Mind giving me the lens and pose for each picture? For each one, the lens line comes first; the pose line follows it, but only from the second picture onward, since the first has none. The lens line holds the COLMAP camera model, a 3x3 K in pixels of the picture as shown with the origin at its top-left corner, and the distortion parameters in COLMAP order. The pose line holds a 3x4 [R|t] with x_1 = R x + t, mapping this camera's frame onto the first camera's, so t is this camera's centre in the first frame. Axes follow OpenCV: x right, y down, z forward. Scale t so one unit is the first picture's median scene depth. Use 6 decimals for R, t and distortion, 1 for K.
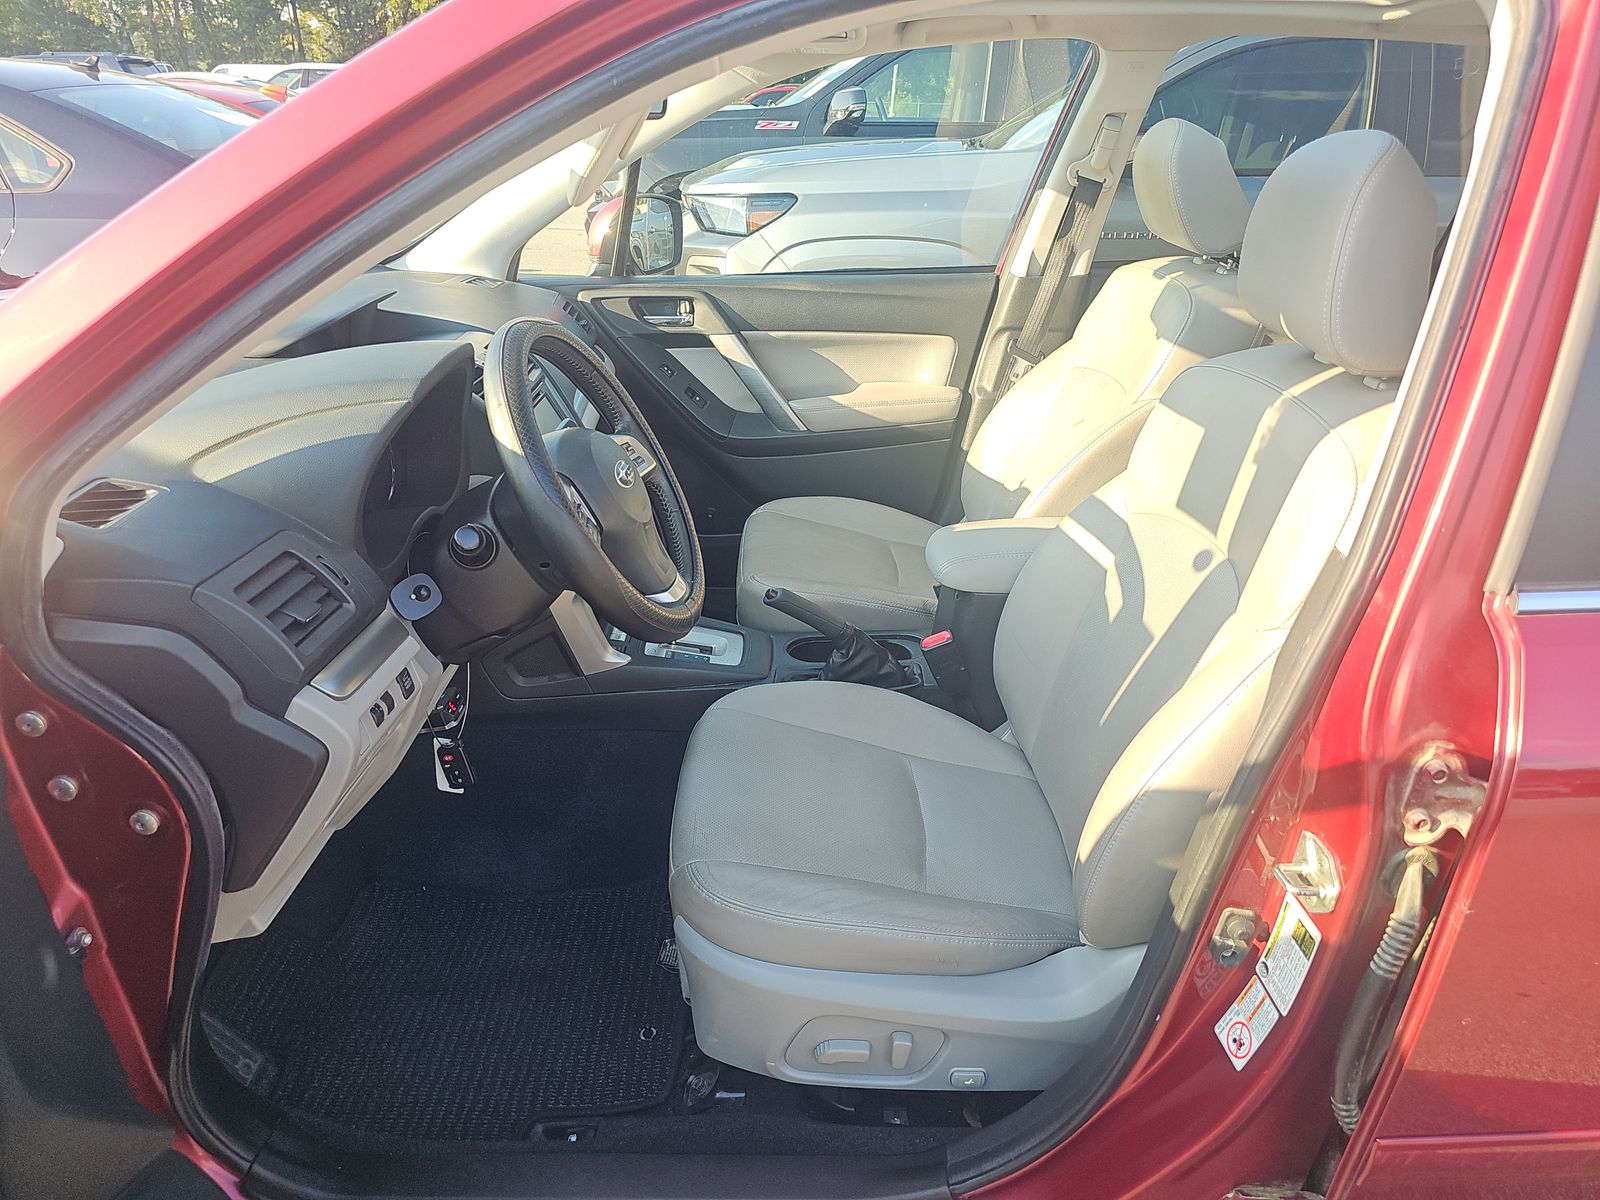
lens RADIAL K [[1066.5, 0, 800.0], [0, 1066.5, 600.0], [0, 0, 1]] dist [0.017355, -0.001332]
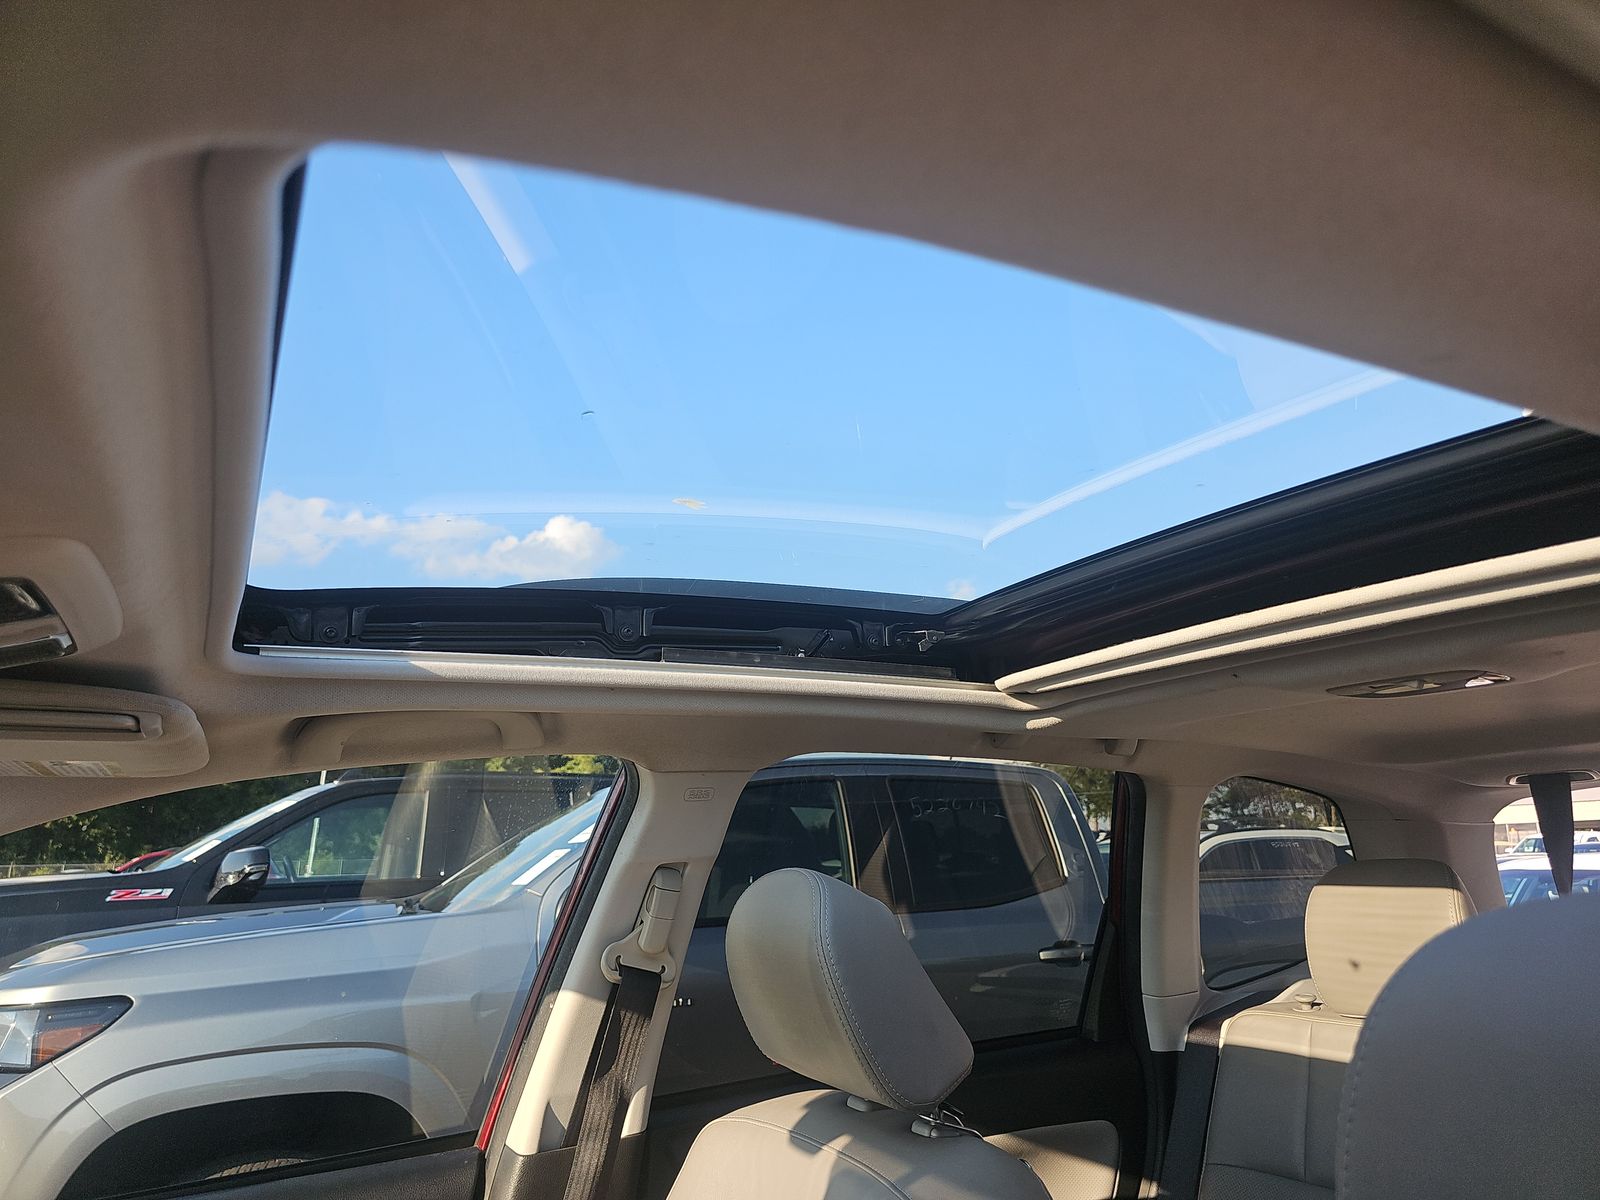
lens RADIAL K [[1066.5, 0, 800.0], [0, 1066.5, 600.0], [0, 0, 1]] dist [0.017355, -0.001332]
pose [[0.880262, 0.079084, 0.467851, 0.030828], [0.228090, 0.794088, -0.563382, -0.108662], [-0.416069, 0.602636, 0.680967, 0.235798]]
